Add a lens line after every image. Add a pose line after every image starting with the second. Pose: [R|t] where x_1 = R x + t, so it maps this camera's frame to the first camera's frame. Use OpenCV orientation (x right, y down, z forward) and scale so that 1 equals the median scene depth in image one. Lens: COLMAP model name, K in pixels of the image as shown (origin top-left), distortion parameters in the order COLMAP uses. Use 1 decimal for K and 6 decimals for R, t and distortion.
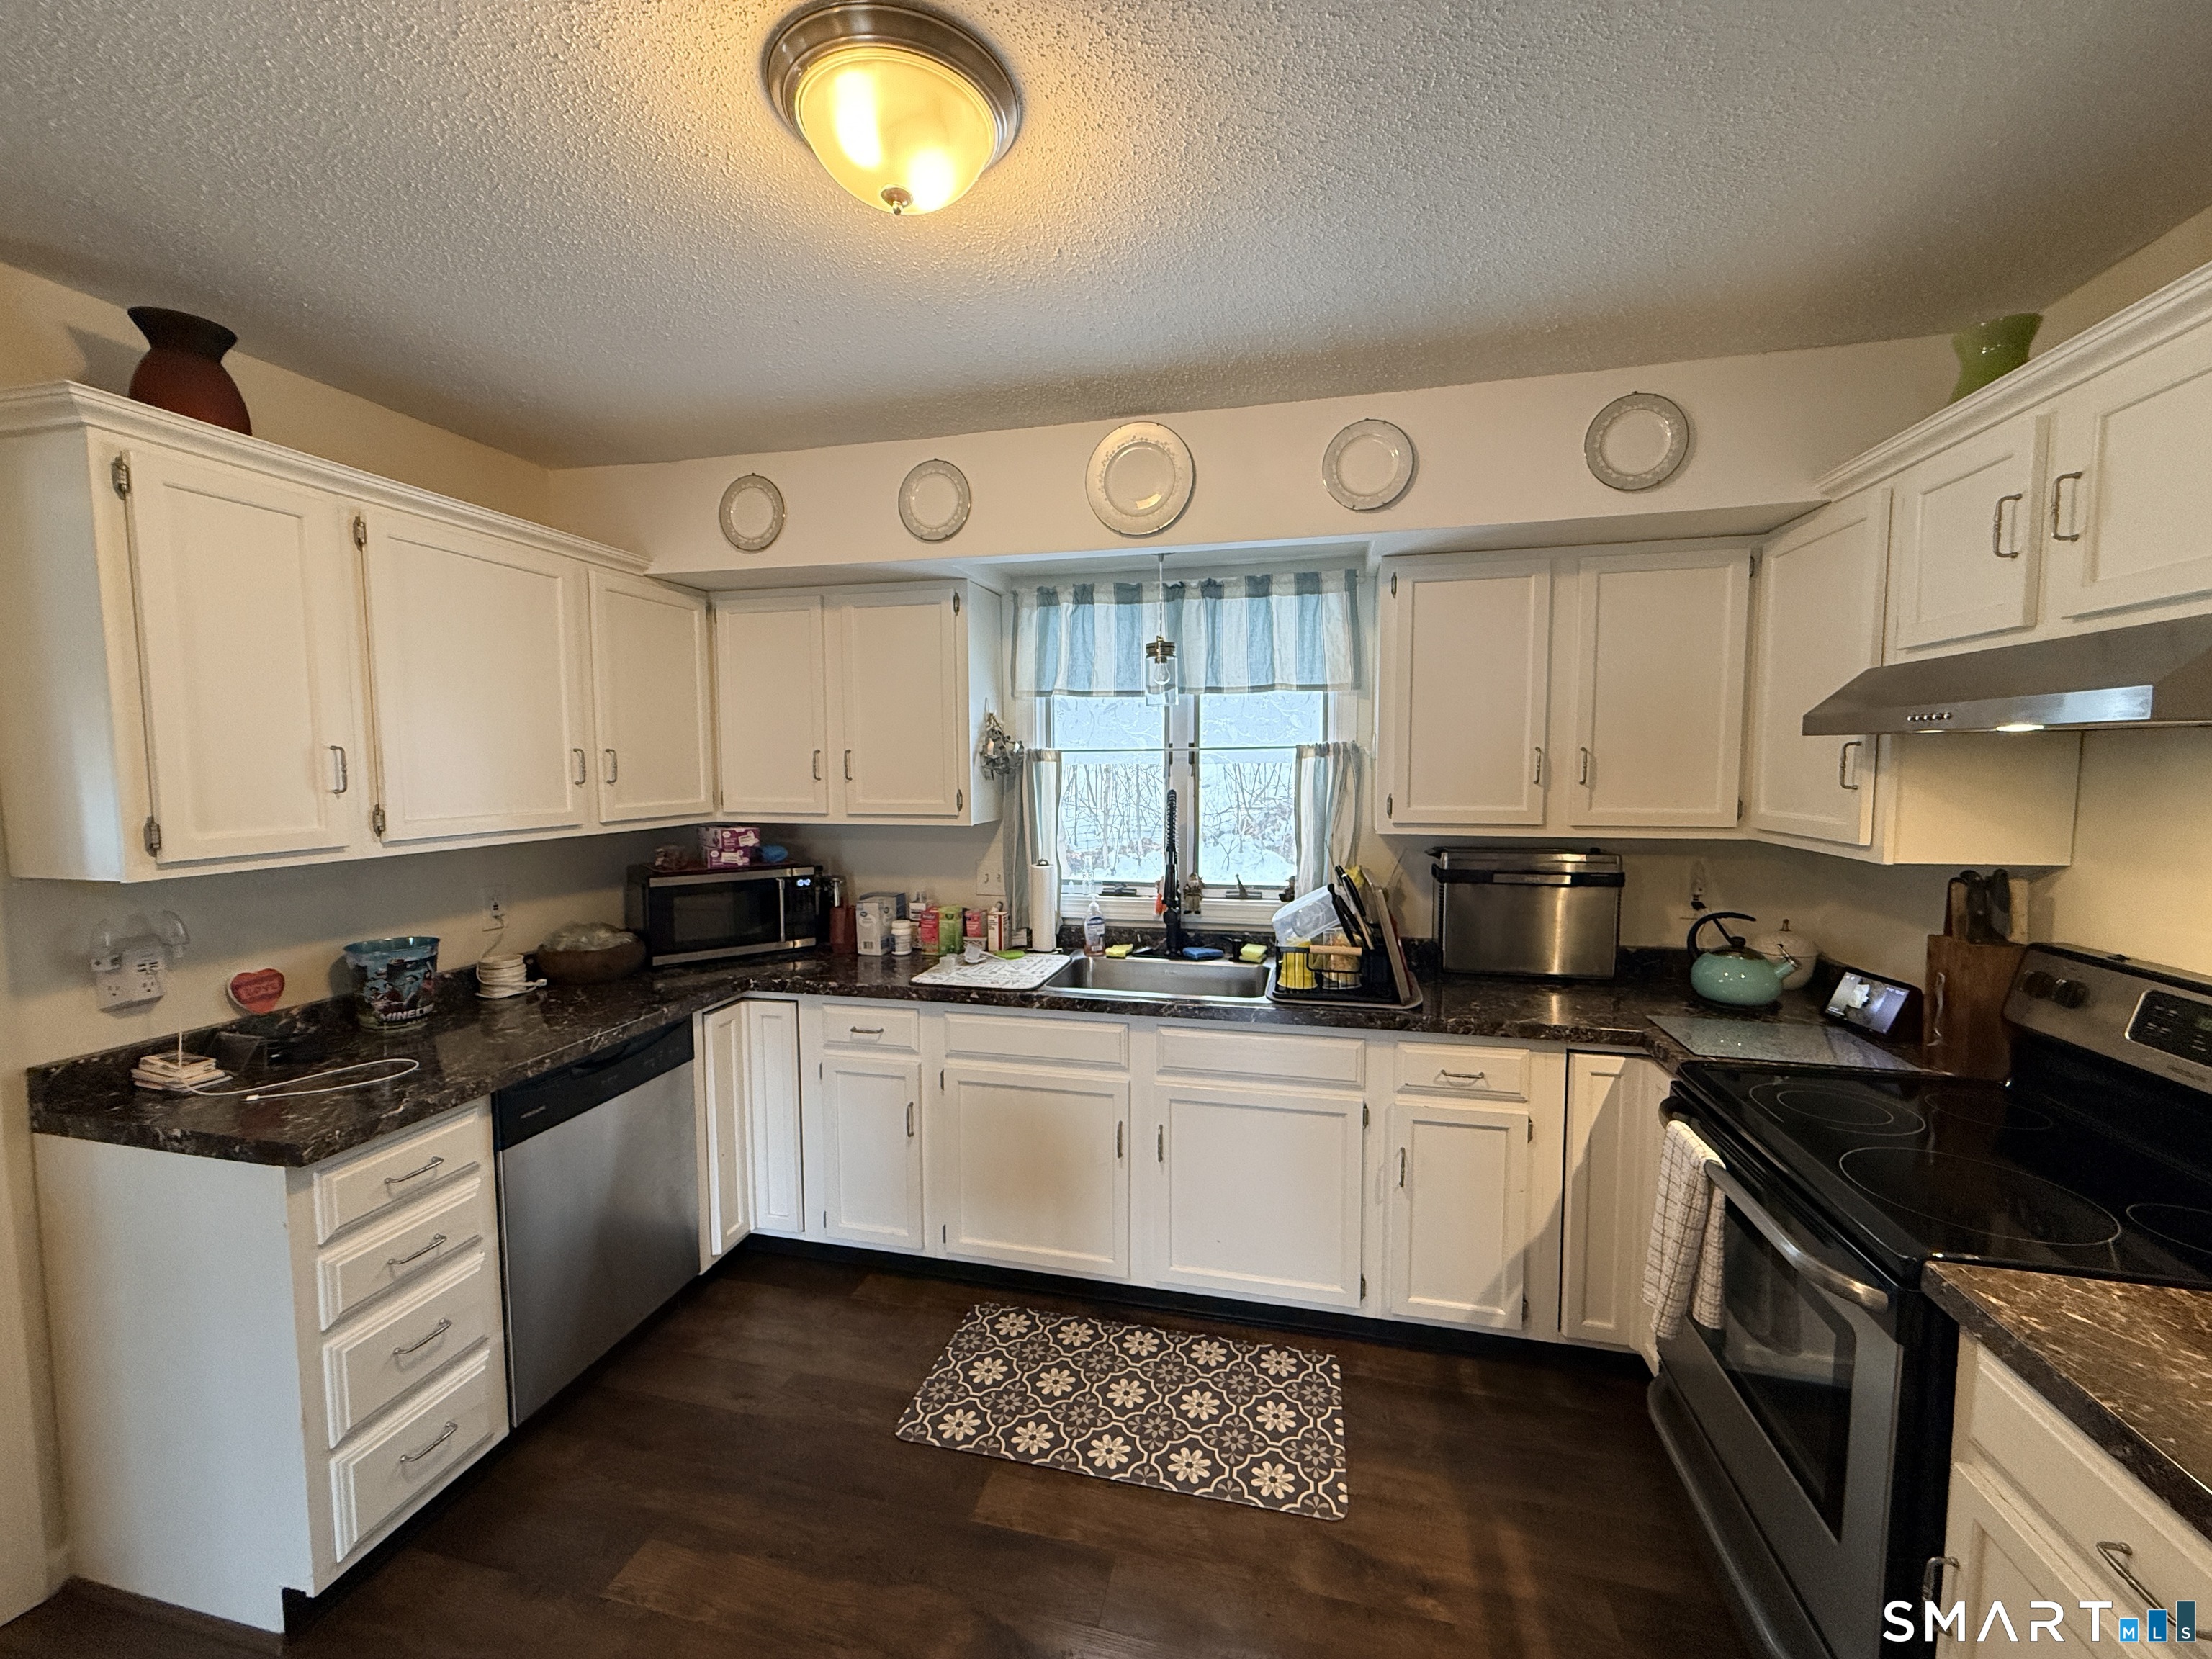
lens RADIAL K [[877.0, 0, 1098.5], [0, 877.0, 827.1], [0, 0, 1]] dist [-0.001199, 0.000113]
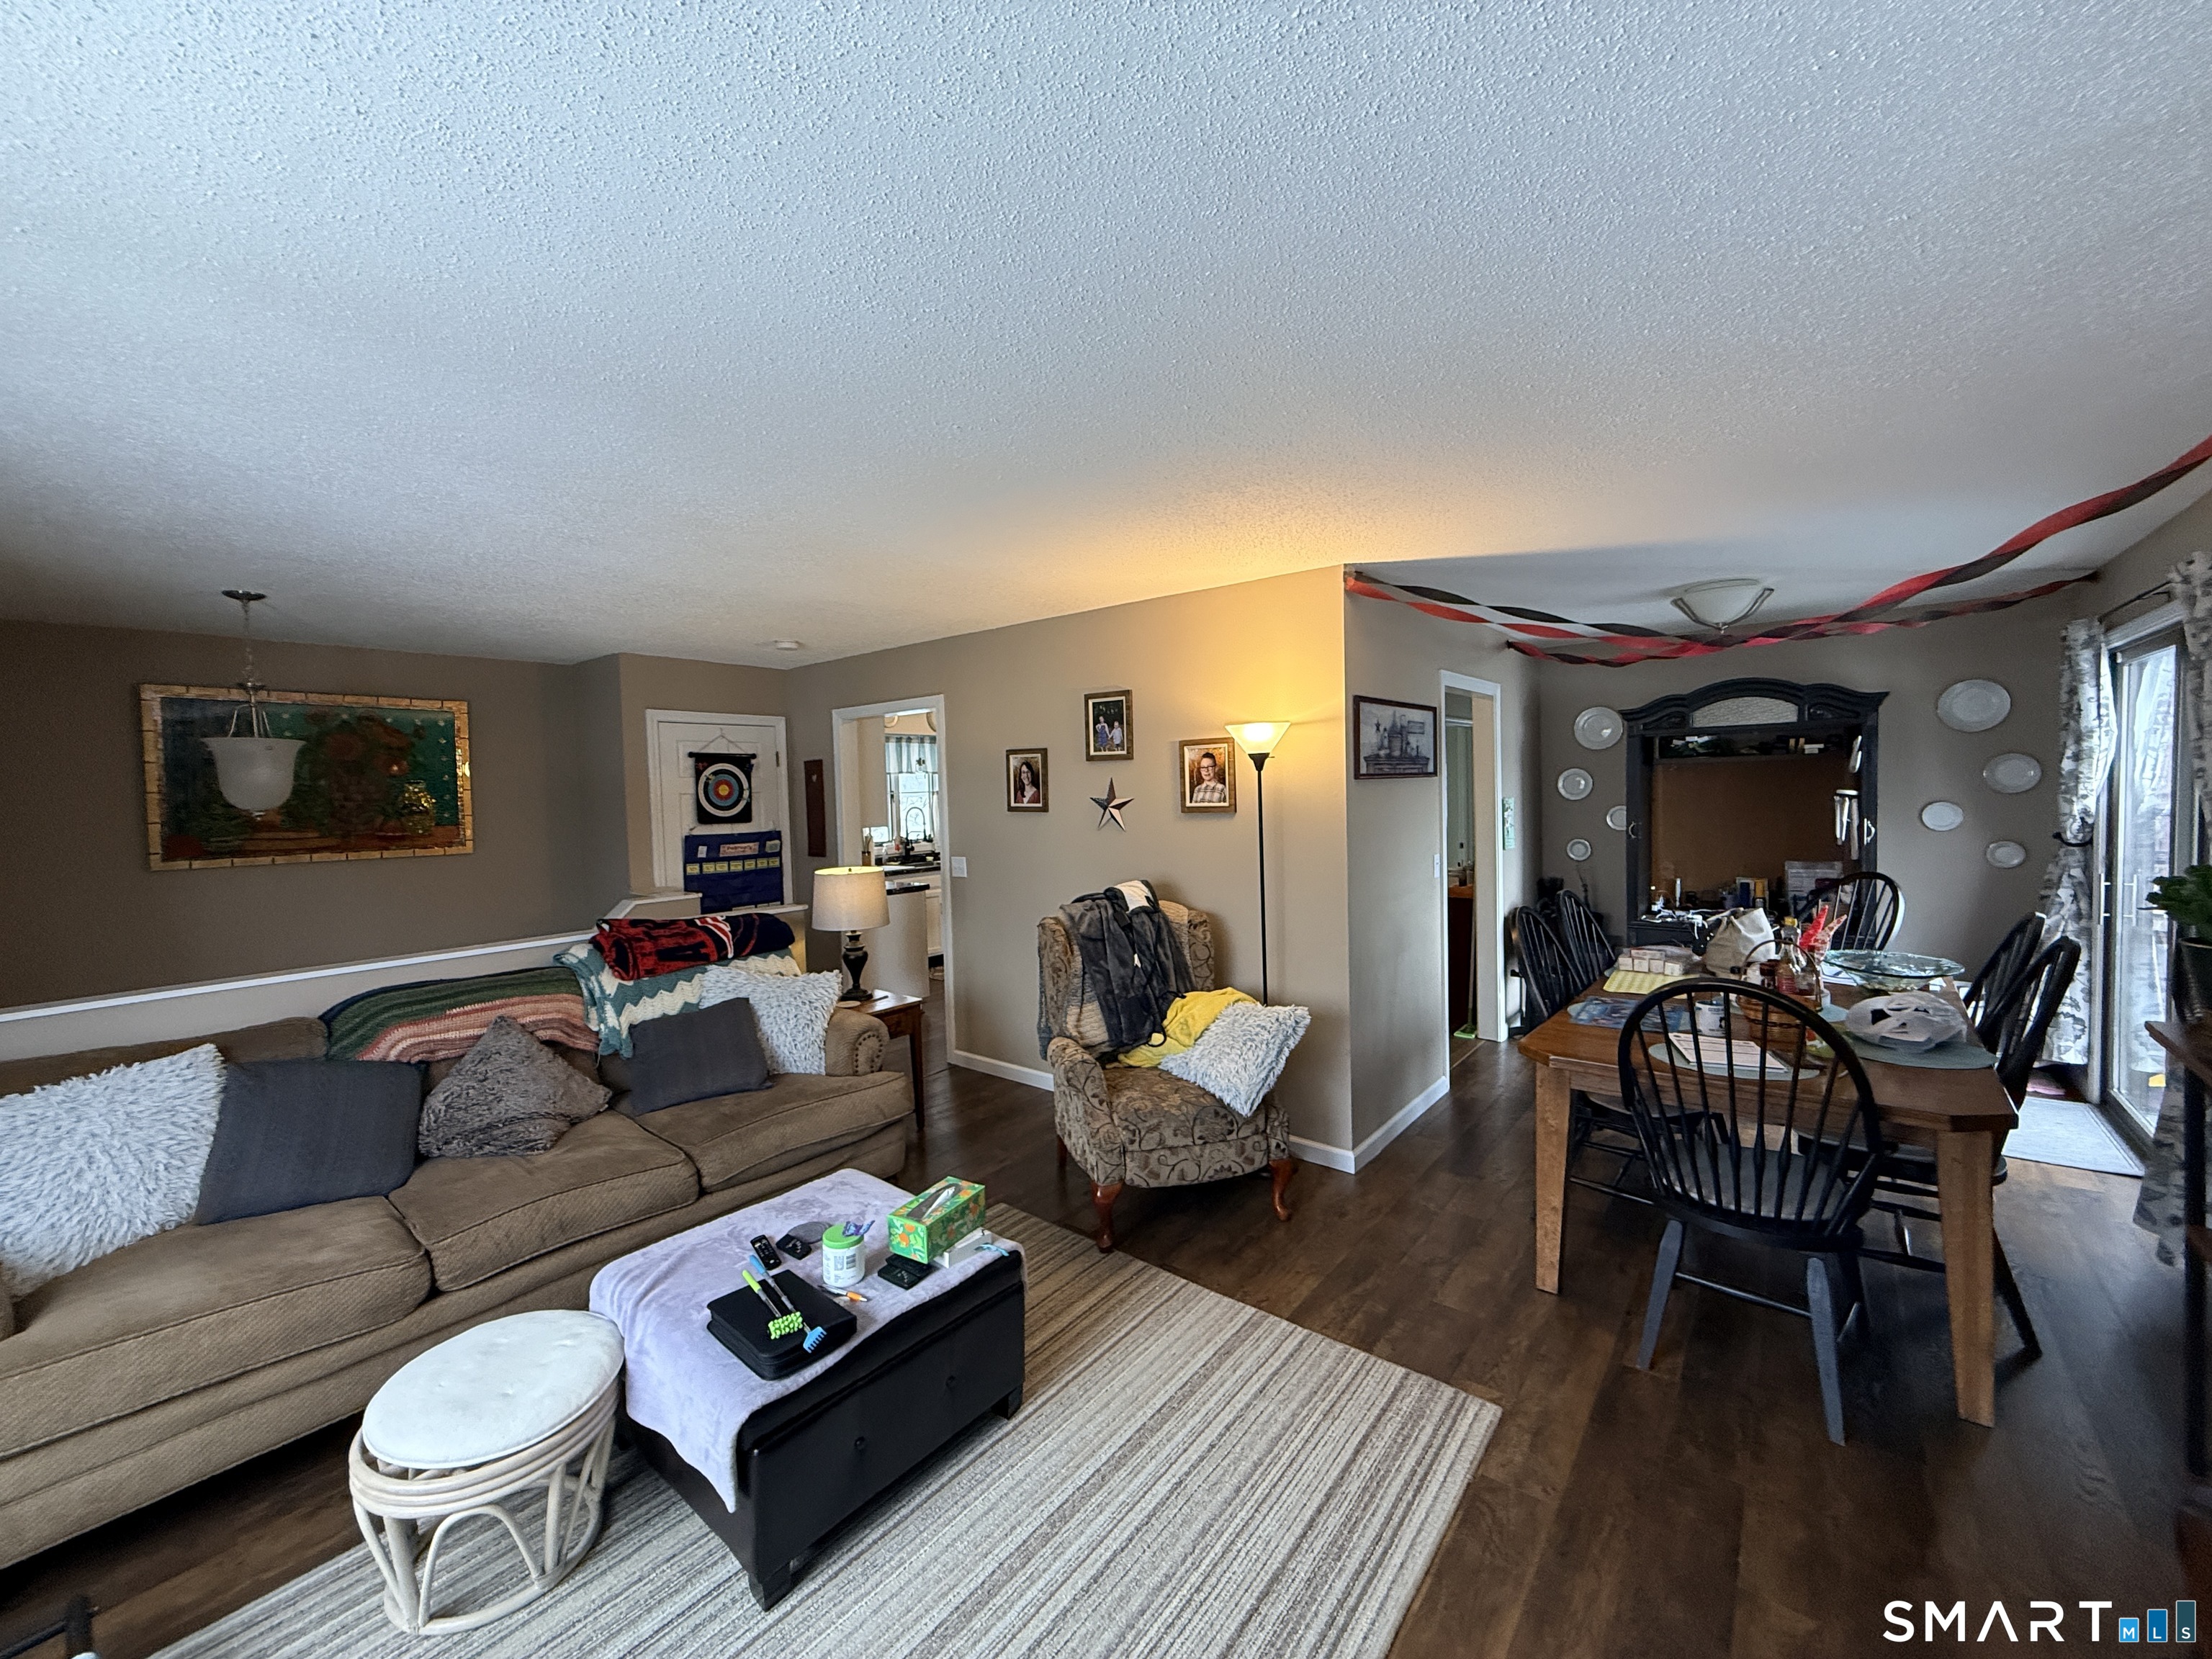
lens RADIAL K [[877.0, 0, 1098.5], [0, 877.0, 827.1], [0, 0, 1]] dist [-0.001199, 0.000113]
pose [[0.431089, -0.045005, 0.901186, -2.542979], [0.092159, 0.995728, 0.005641, 0.076972], [-0.897591, 0.080621, 0.433395, -0.946420]]
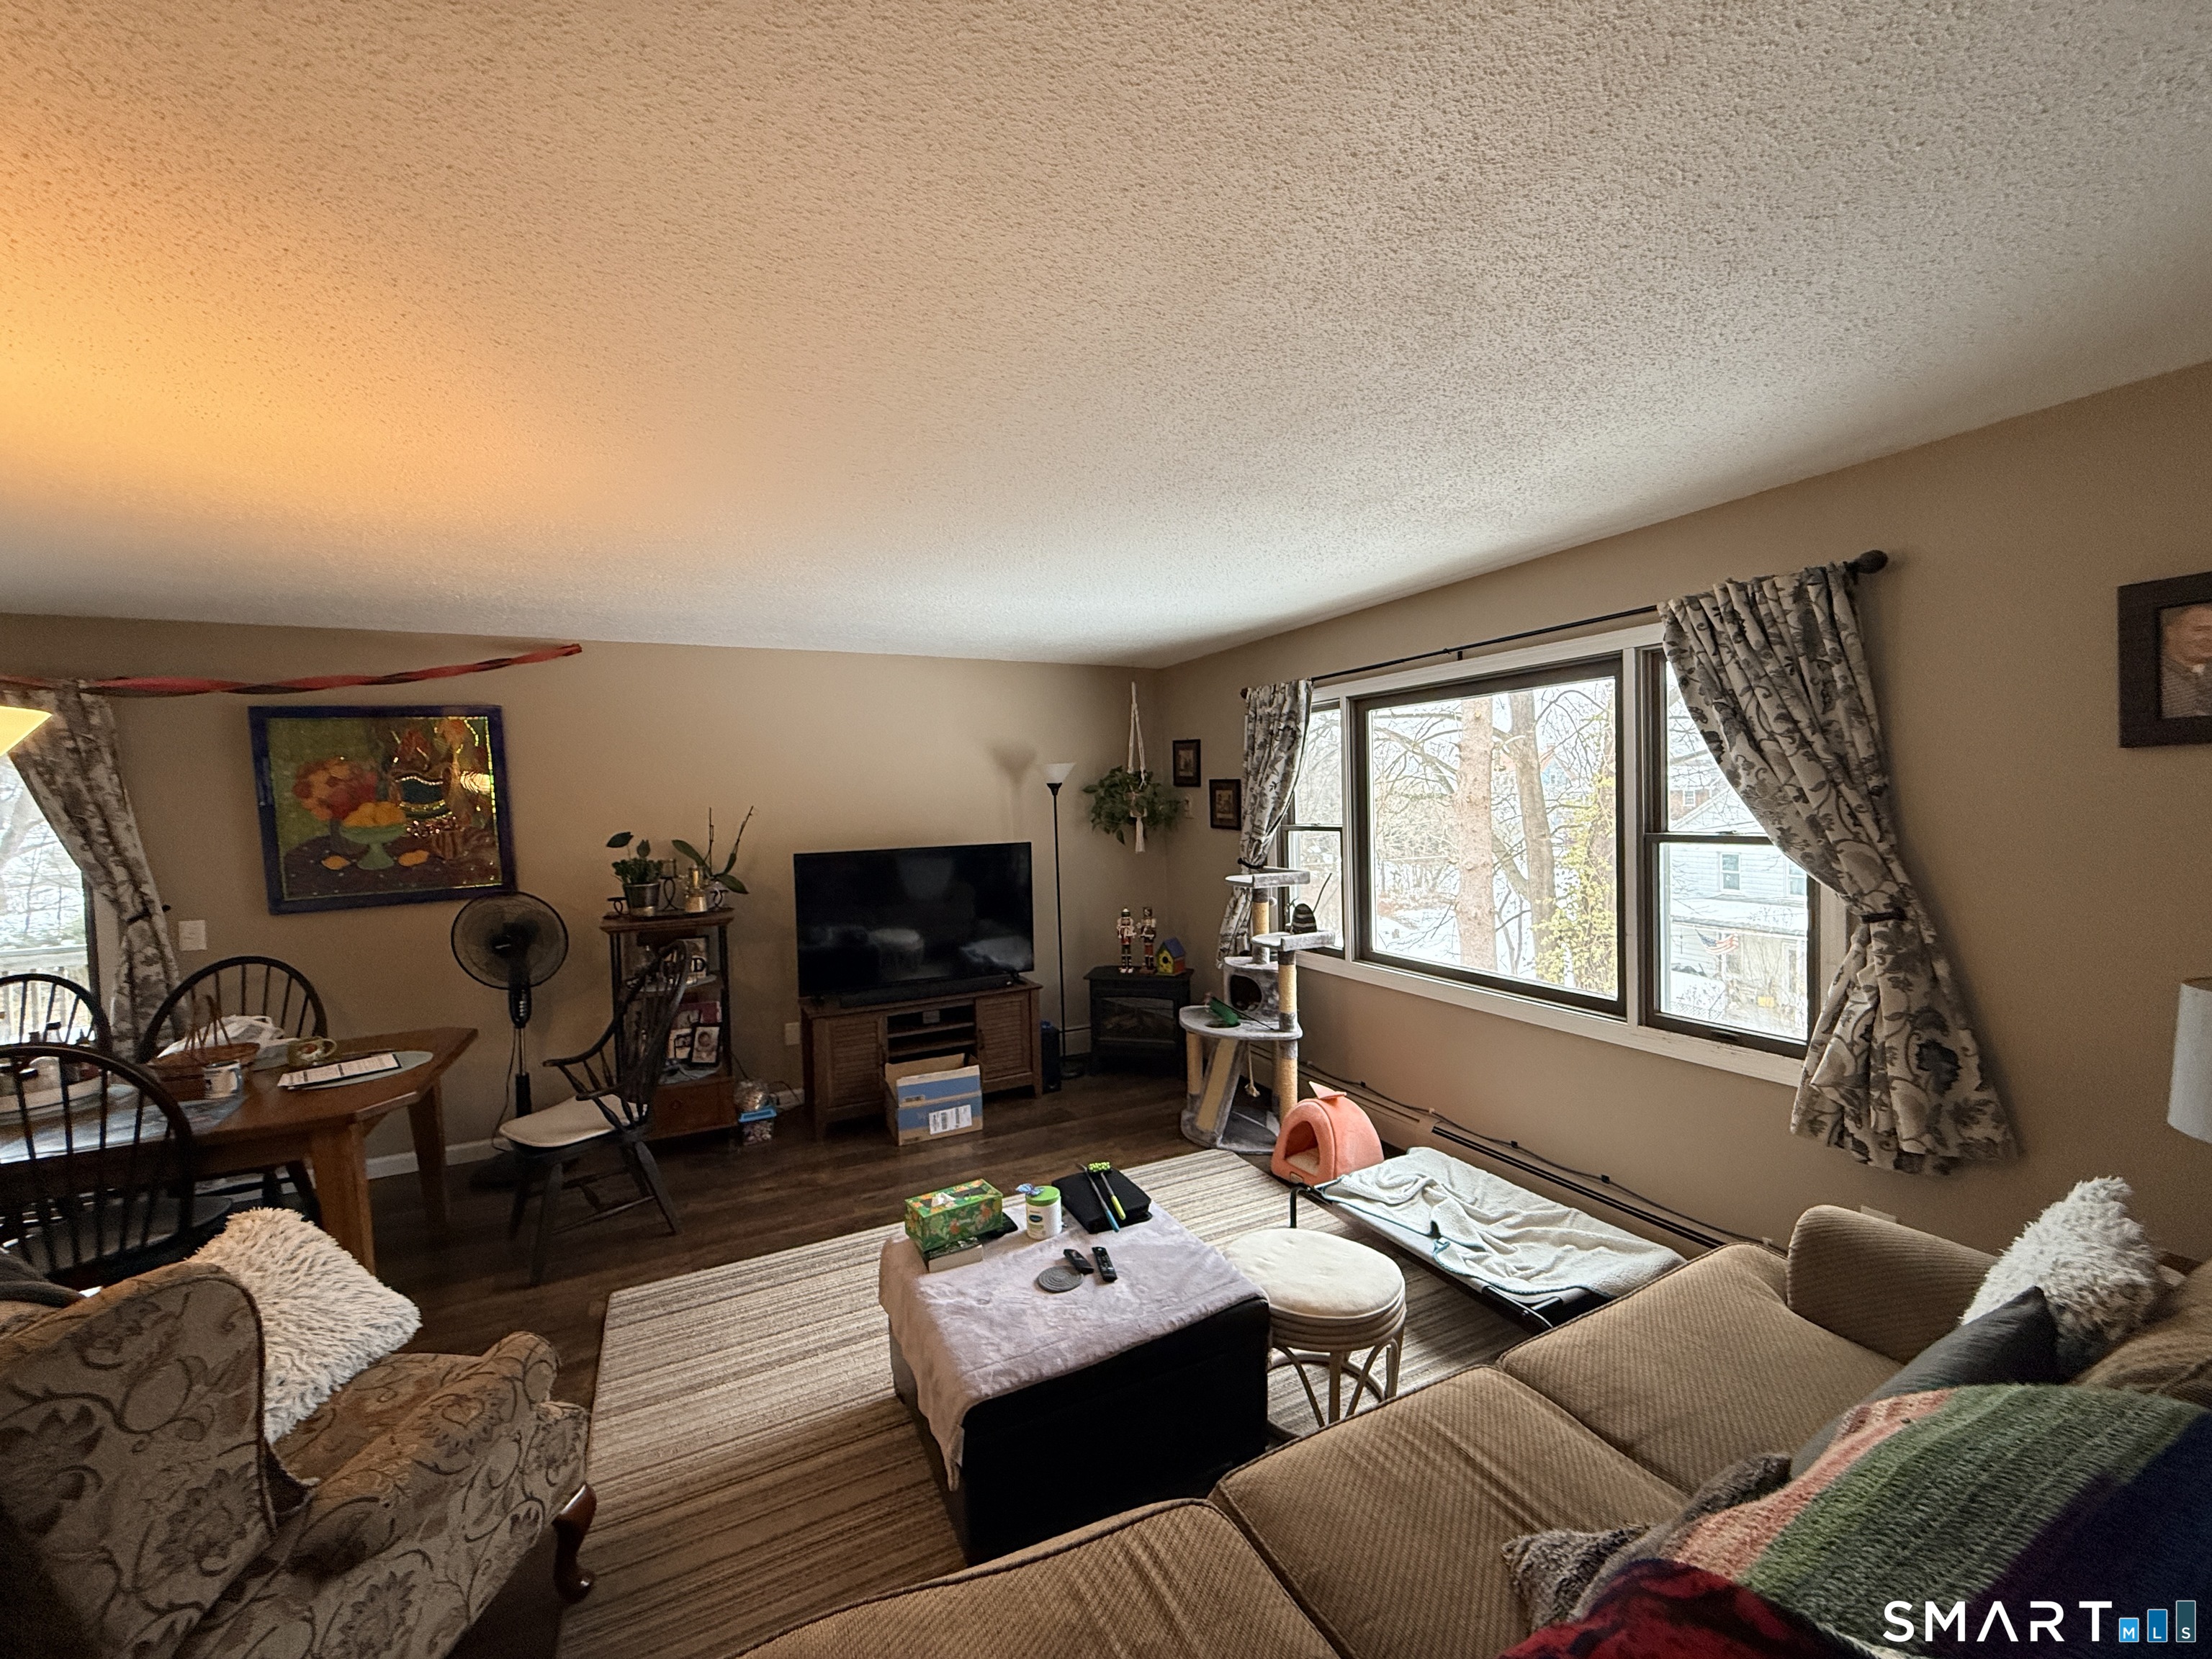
lens RADIAL K [[877.0, 0, 1098.5], [0, 877.0, 827.1], [0, 0, 1]] dist [-0.001199, 0.000113]
pose [[-0.769090, 0.044676, -0.637577, -1.405099], [-0.016590, 0.995823, 0.089790, -0.037861], [0.638925, 0.079634, -0.765136, 0.360255]]
